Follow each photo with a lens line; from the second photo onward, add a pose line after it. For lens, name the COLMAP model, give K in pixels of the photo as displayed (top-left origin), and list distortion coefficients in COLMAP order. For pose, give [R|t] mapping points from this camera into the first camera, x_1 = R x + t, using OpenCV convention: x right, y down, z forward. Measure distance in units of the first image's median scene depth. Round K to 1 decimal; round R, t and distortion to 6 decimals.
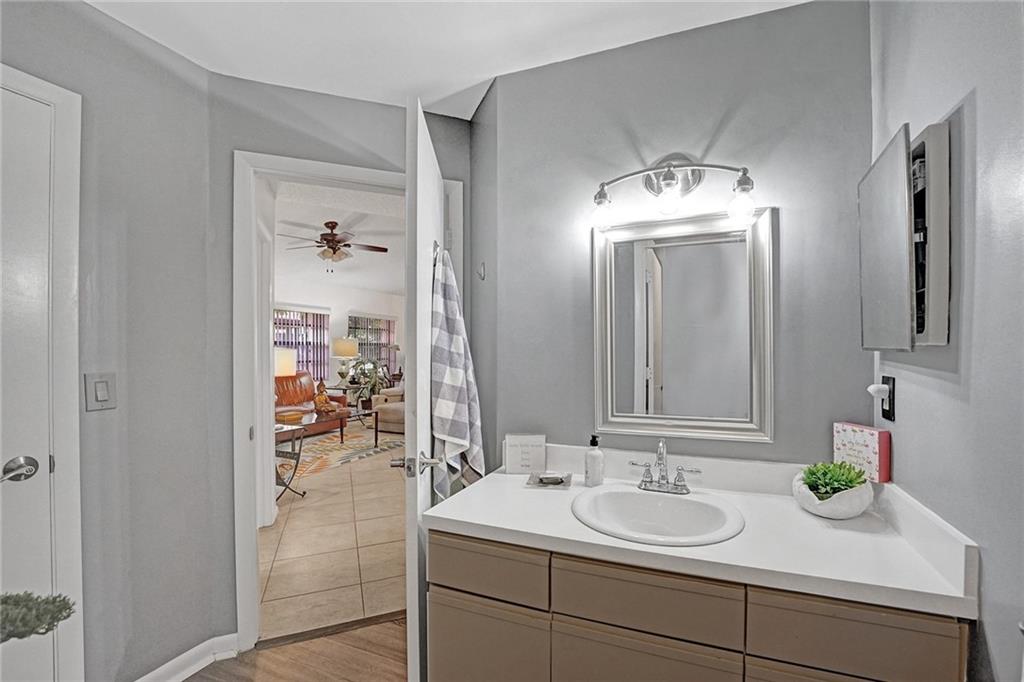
lens RADIAL K [[432.5, 0, 538.3], [0, 432.5, 349.9], [0, 0, 1]] dist [-0.026117, 0.002552]
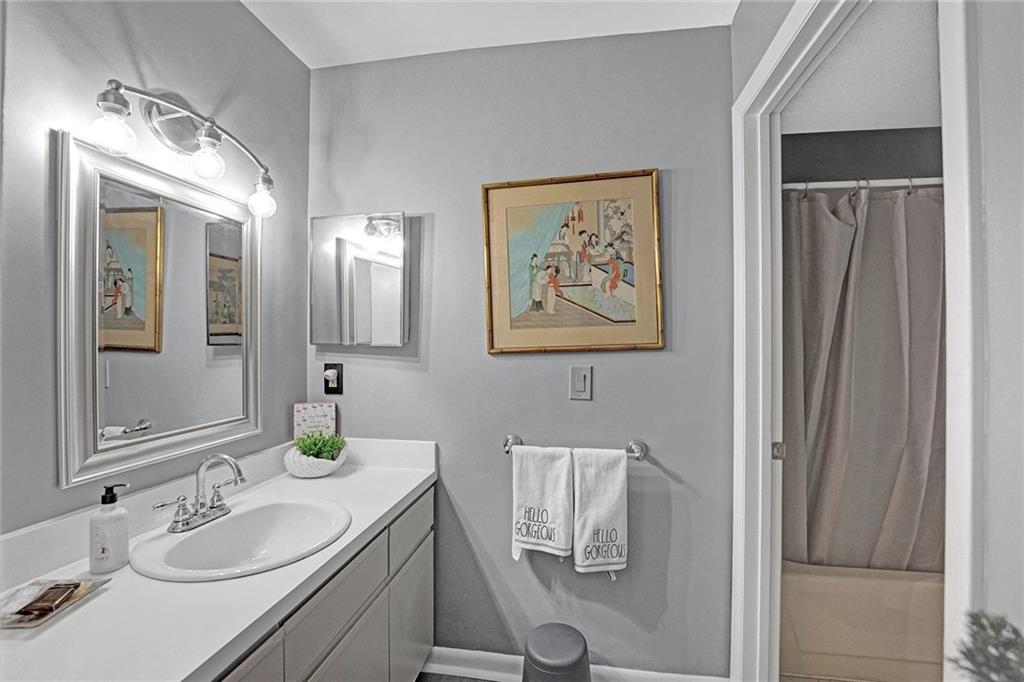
lens RADIAL K [[432.5, 0, 513.8], [0, 432.5, 341.5], [0, 0, 1]] dist [-0.026117, 0.002552]
pose [[-0.179239, 0.006284, 0.983786, -0.607923], [0.004234, 0.999975, -0.005616, 0.000289], [-0.983796, 0.003159, -0.179261, 0.587704]]
